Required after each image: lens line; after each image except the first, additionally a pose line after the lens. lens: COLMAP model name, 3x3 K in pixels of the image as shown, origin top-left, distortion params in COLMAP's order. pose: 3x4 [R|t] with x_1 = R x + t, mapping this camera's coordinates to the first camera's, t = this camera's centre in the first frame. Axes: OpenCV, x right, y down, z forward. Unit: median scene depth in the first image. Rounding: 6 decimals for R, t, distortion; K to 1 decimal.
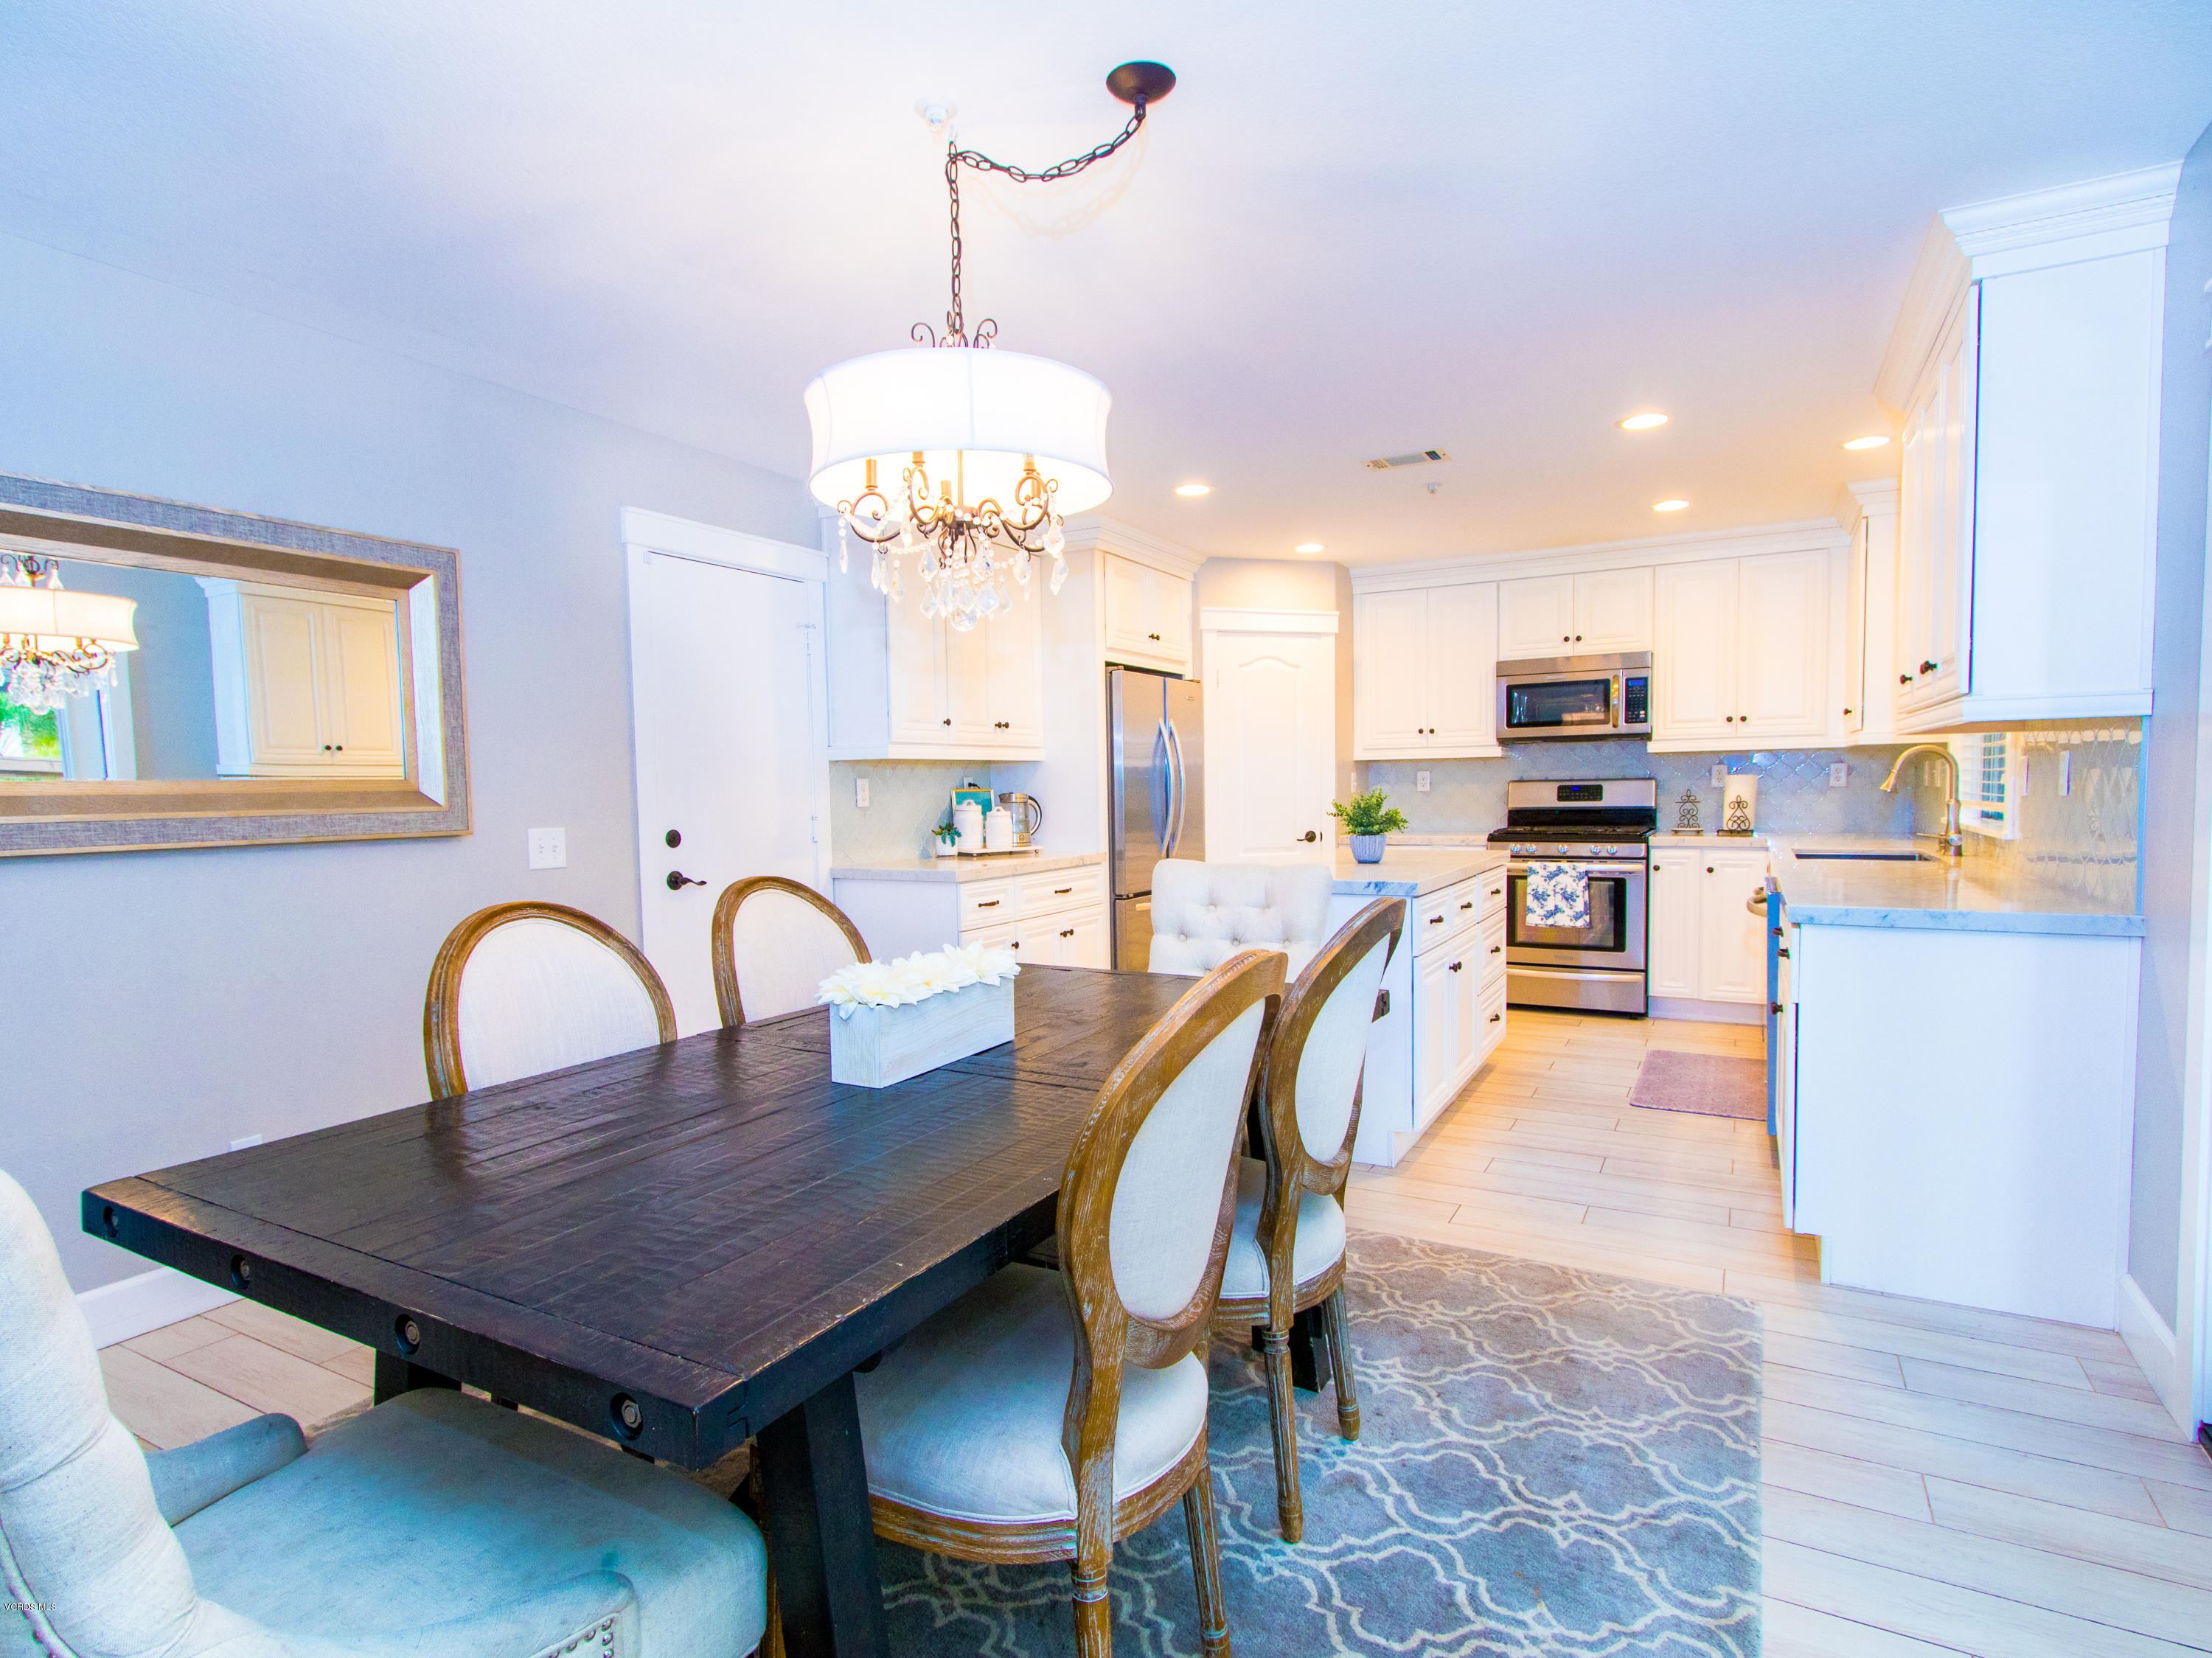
lens RADIAL K [[1162.3, 0, 1089.7], [0, 1162.3, 854.5], [0, 0, 1]] dist [0.004743, 0.000654]
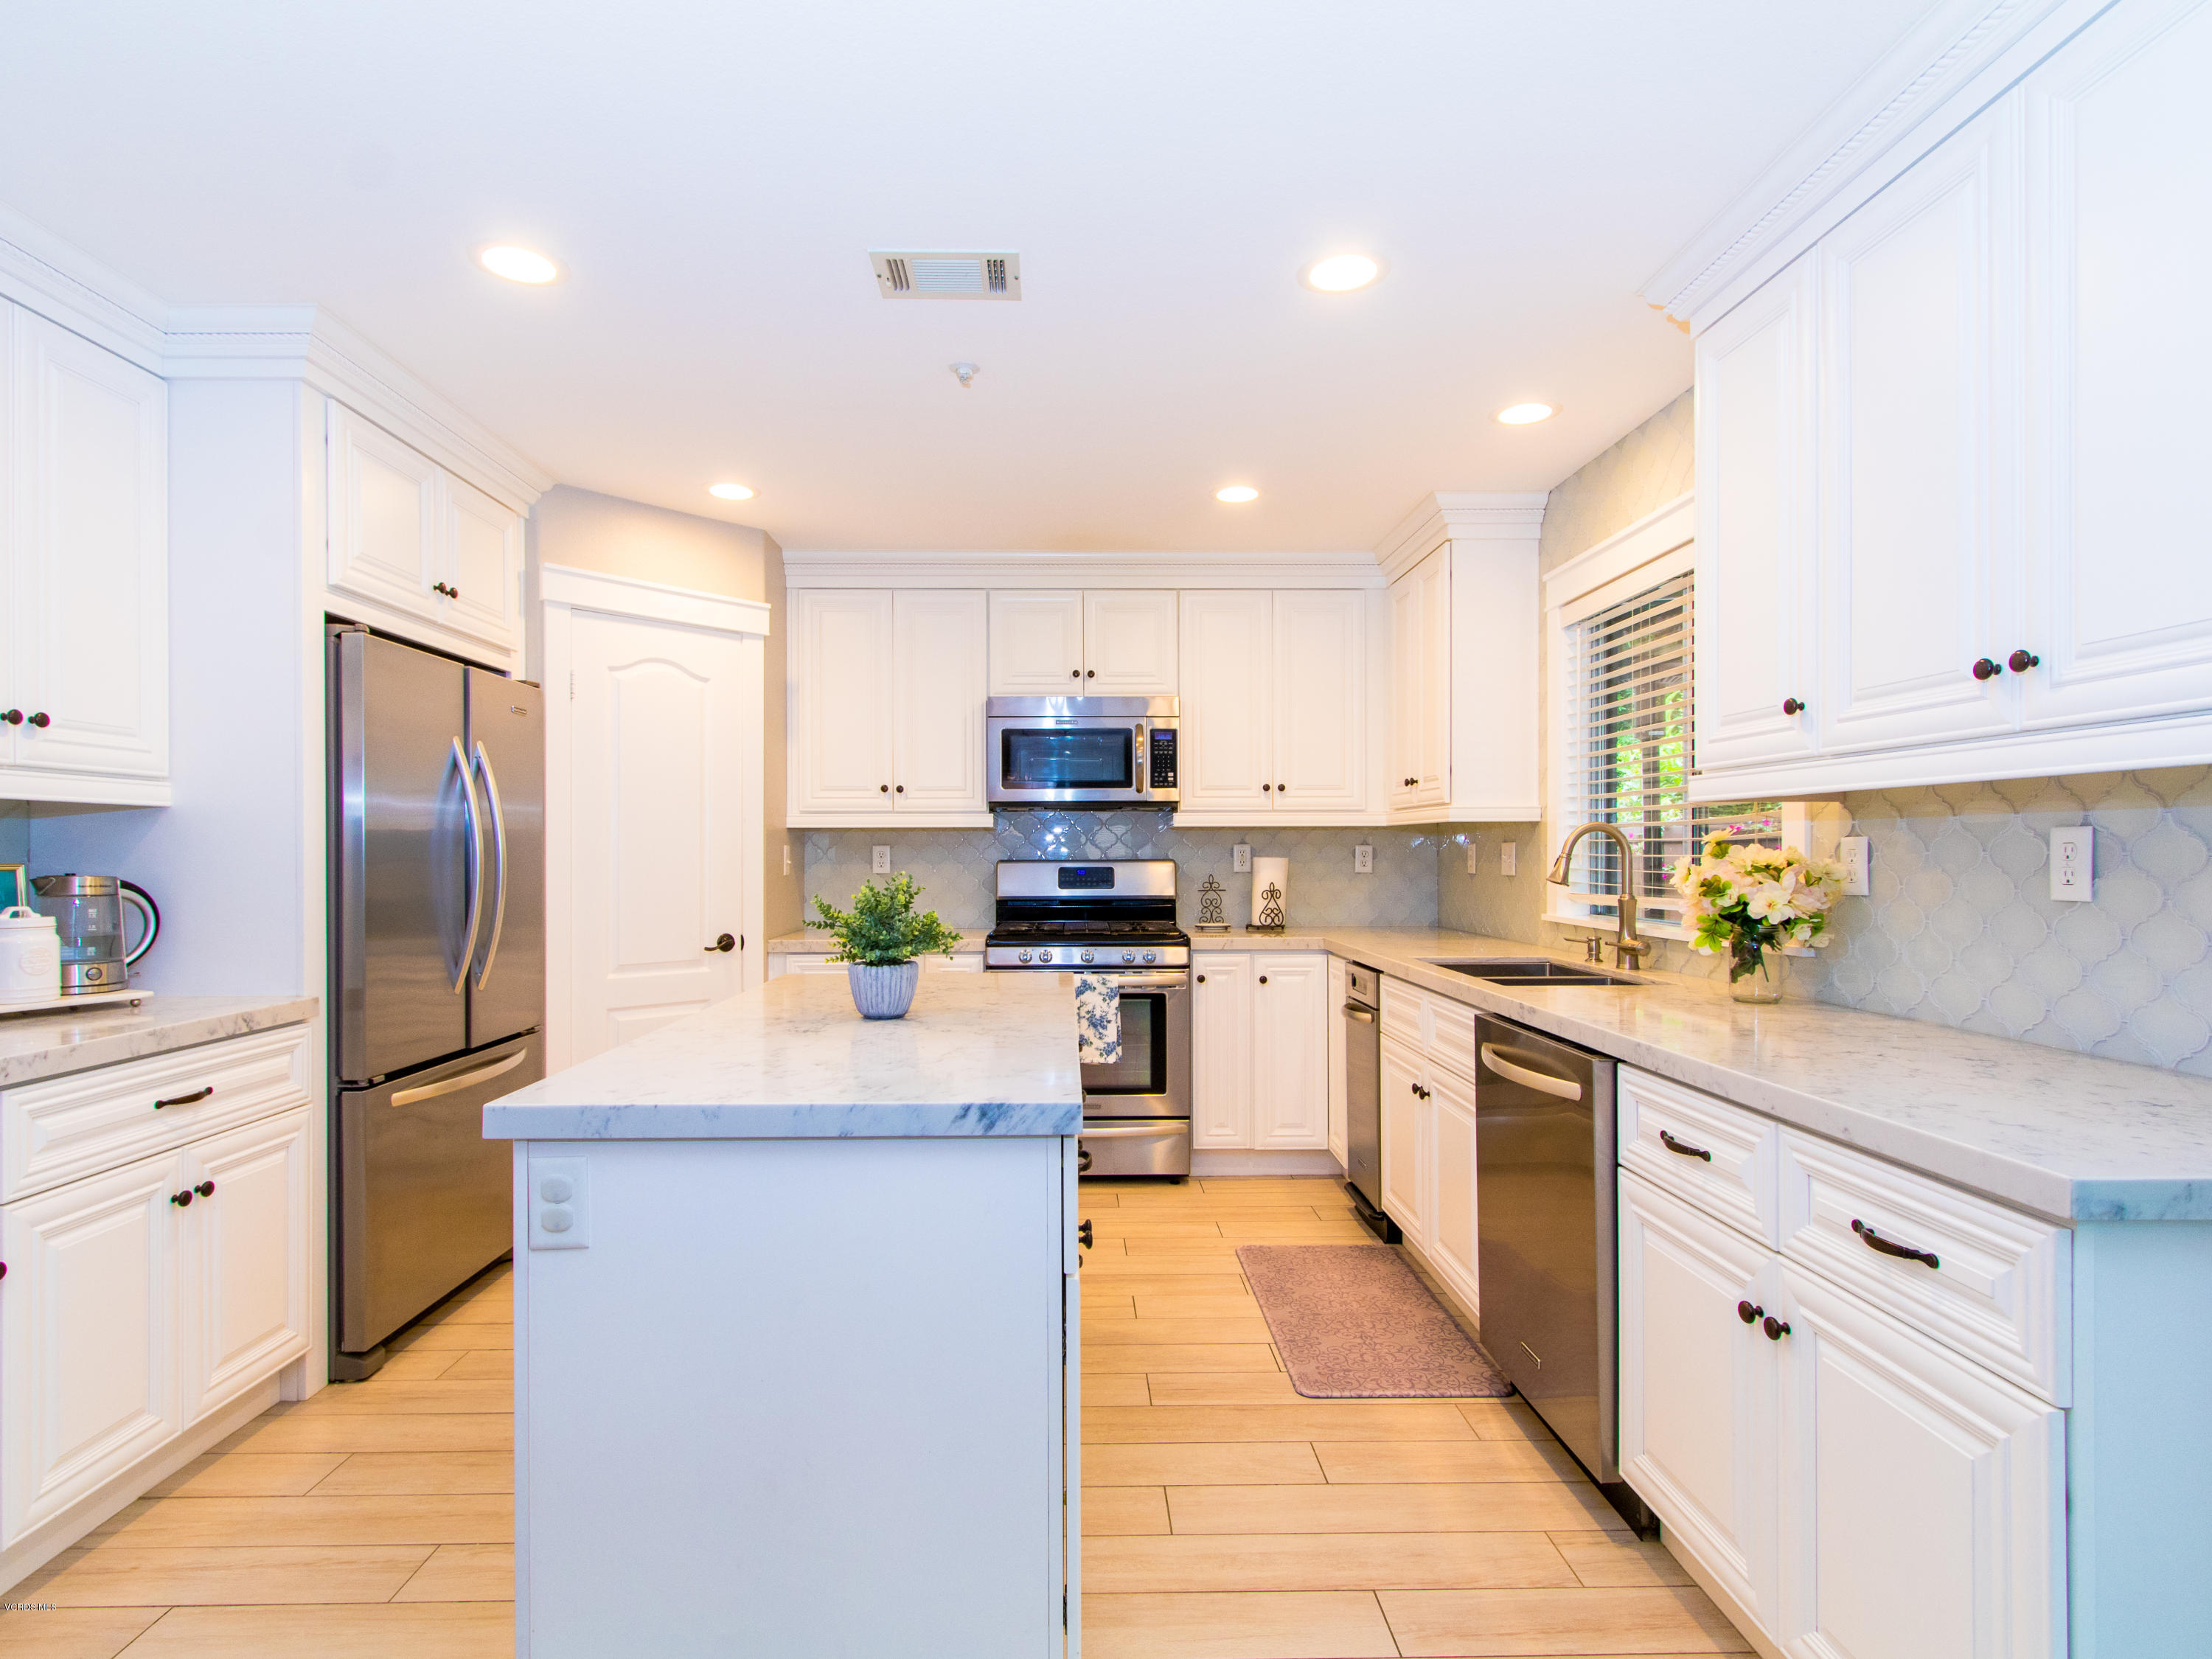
lens RADIAL K [[1140.1, 0, 1083.3], [0, 1140.1, 853.5], [0, 0, 1]] dist [0.002404, 0.000343]
pose [[0.861738, 0.015631, 0.507112, 0.043191], [0.018011, 0.997953, -0.061368, -0.024786], [-0.507033, 0.062016, 0.859693, 0.386830]]
